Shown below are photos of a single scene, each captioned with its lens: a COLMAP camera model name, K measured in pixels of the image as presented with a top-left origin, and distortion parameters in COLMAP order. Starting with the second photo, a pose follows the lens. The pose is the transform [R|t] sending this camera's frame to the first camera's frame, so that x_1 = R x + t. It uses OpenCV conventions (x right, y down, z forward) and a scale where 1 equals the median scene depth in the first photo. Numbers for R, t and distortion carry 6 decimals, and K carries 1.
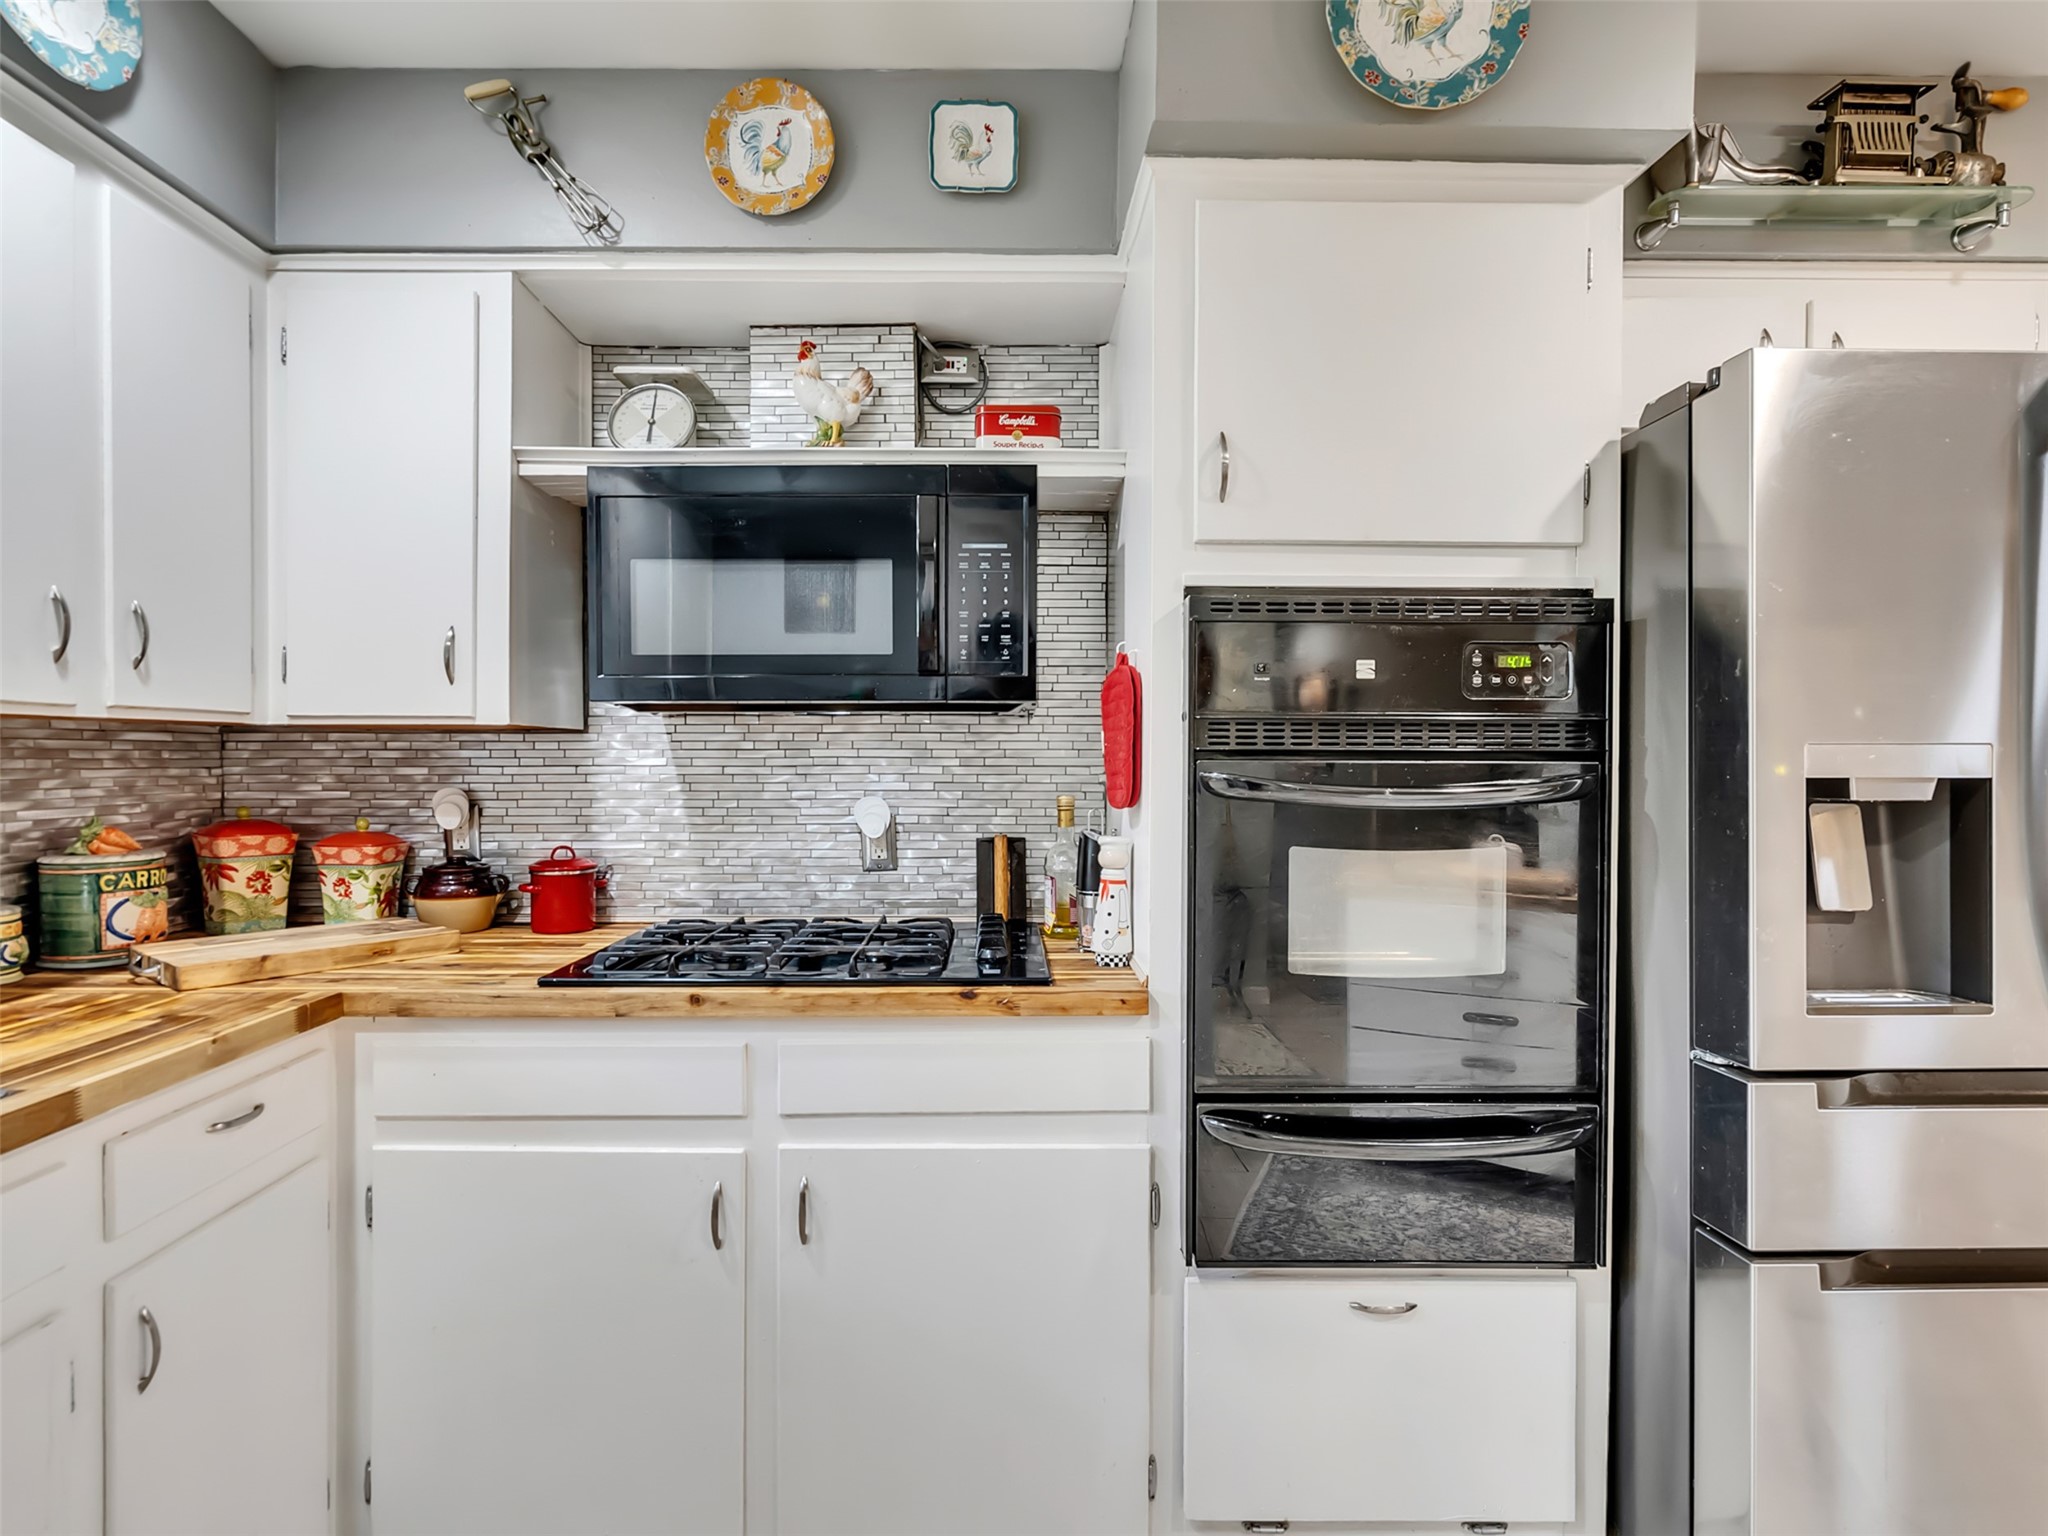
lens RADIAL K [[1058.3, 0, 1008.5], [0, 1058.3, 765.2], [0, 0, 1]] dist [-0.004767, 0.005568]
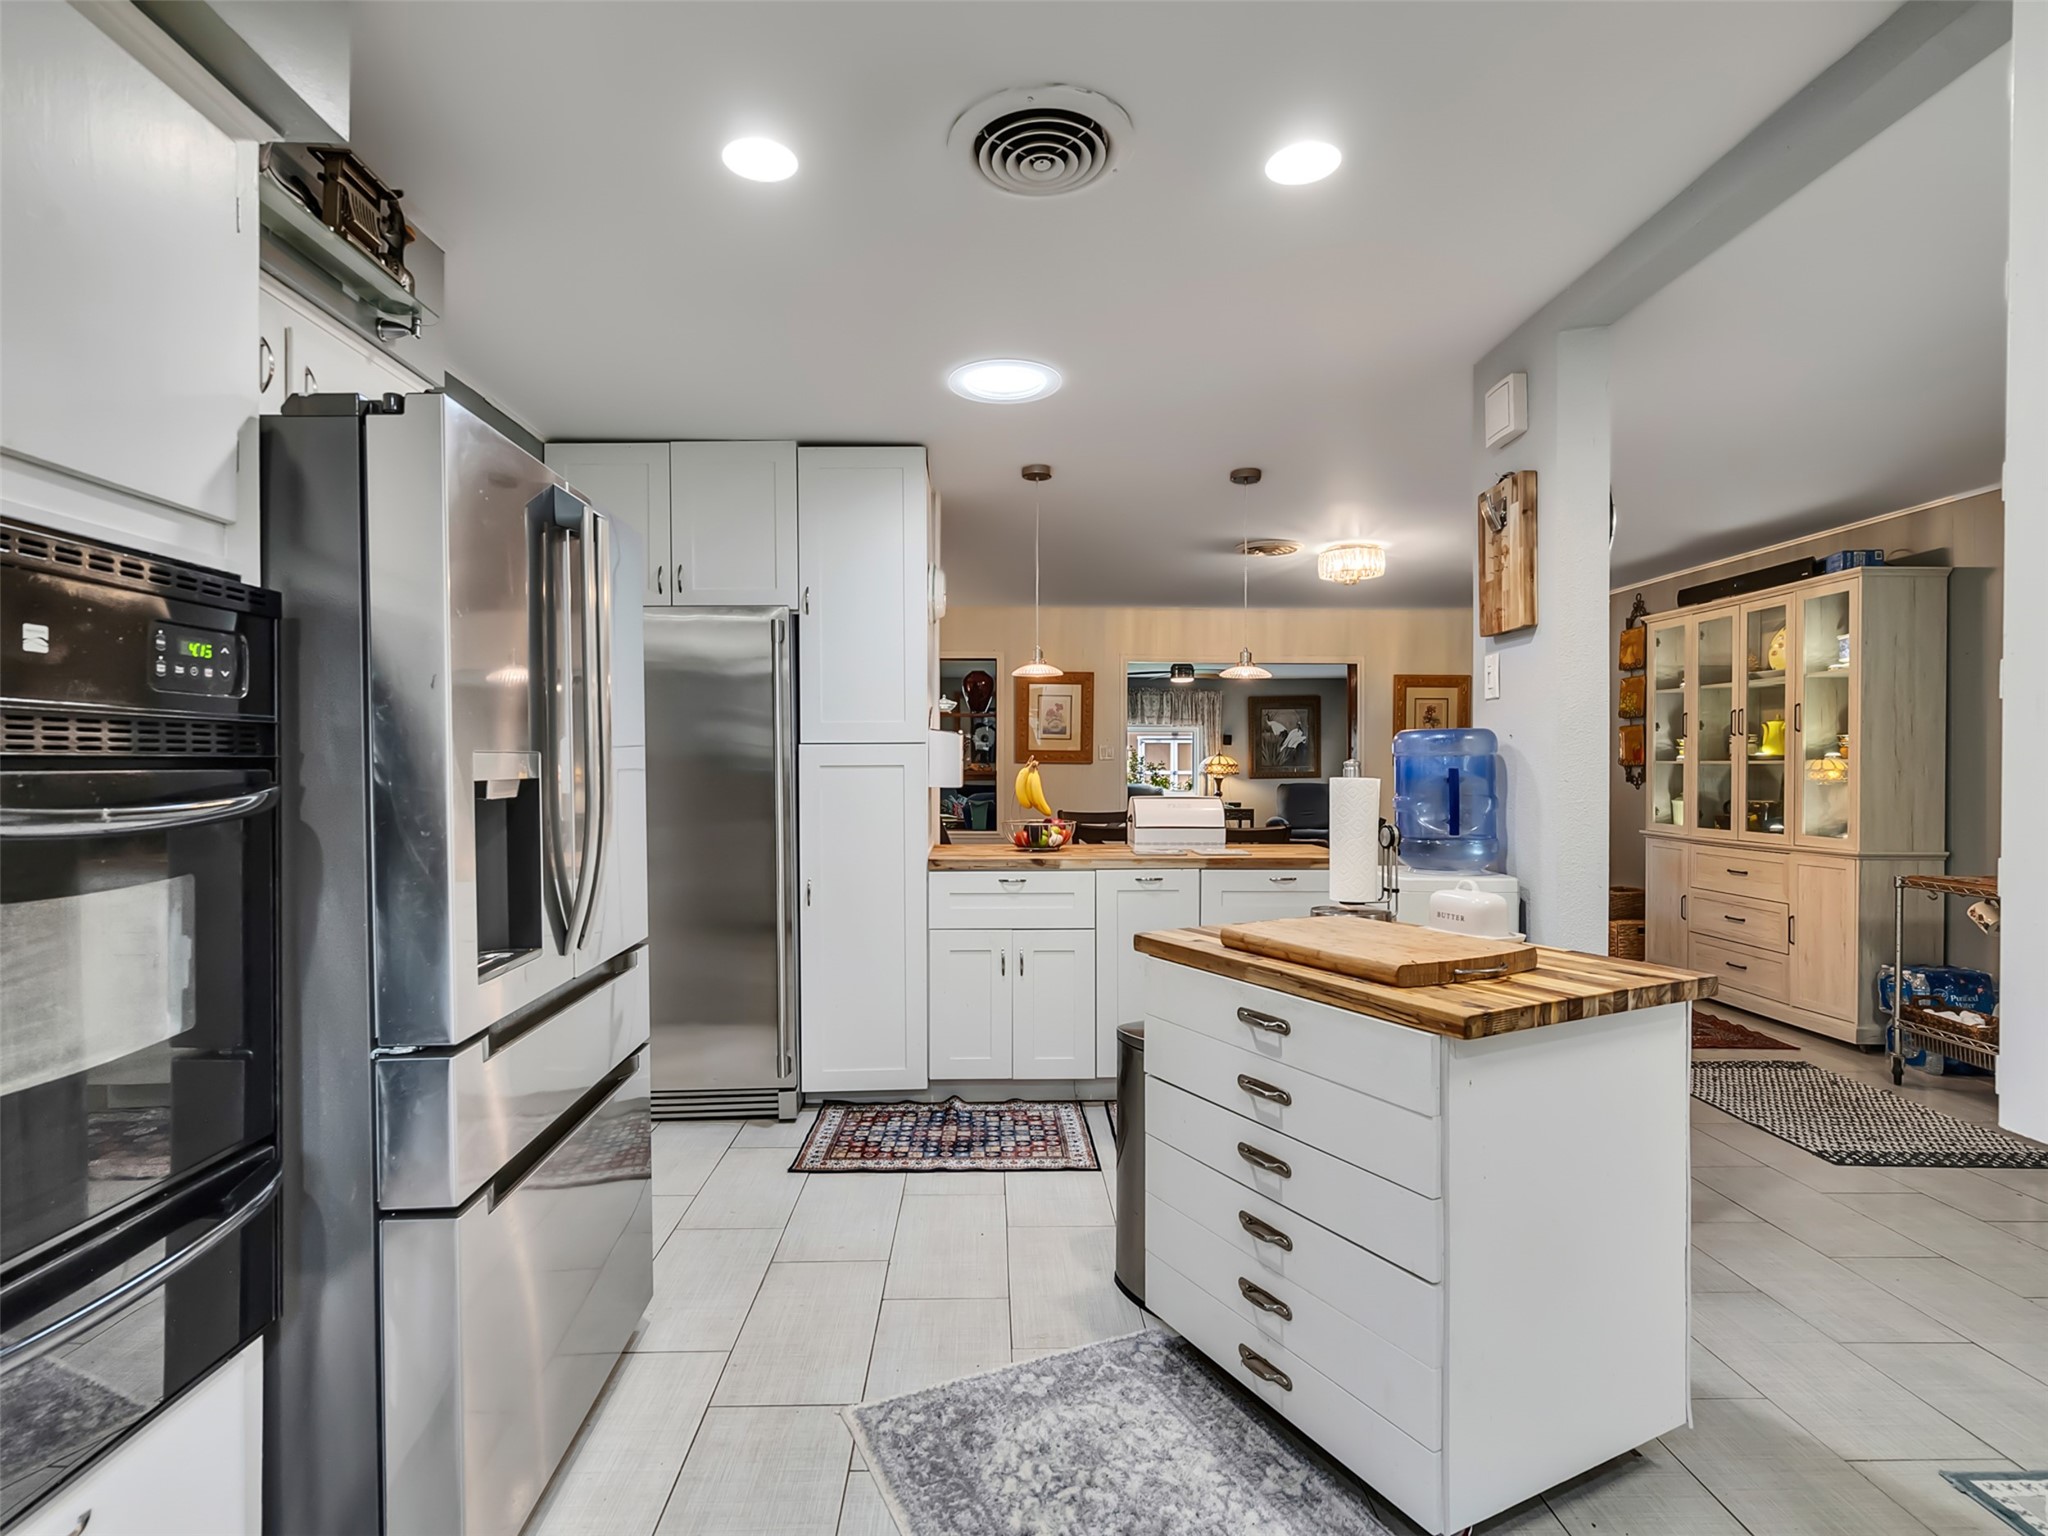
lens RADIAL K [[1058.3, 0, 1013.6], [0, 1058.3, 770.7], [0, 0, 1]] dist [-0.004767, 0.005568]
pose [[-0.018768, -0.009358, 0.999780, -0.355005], [0.009453, 0.999910, 0.009537, -0.004487], [-0.999779, 0.009630, -0.018678, 0.361602]]
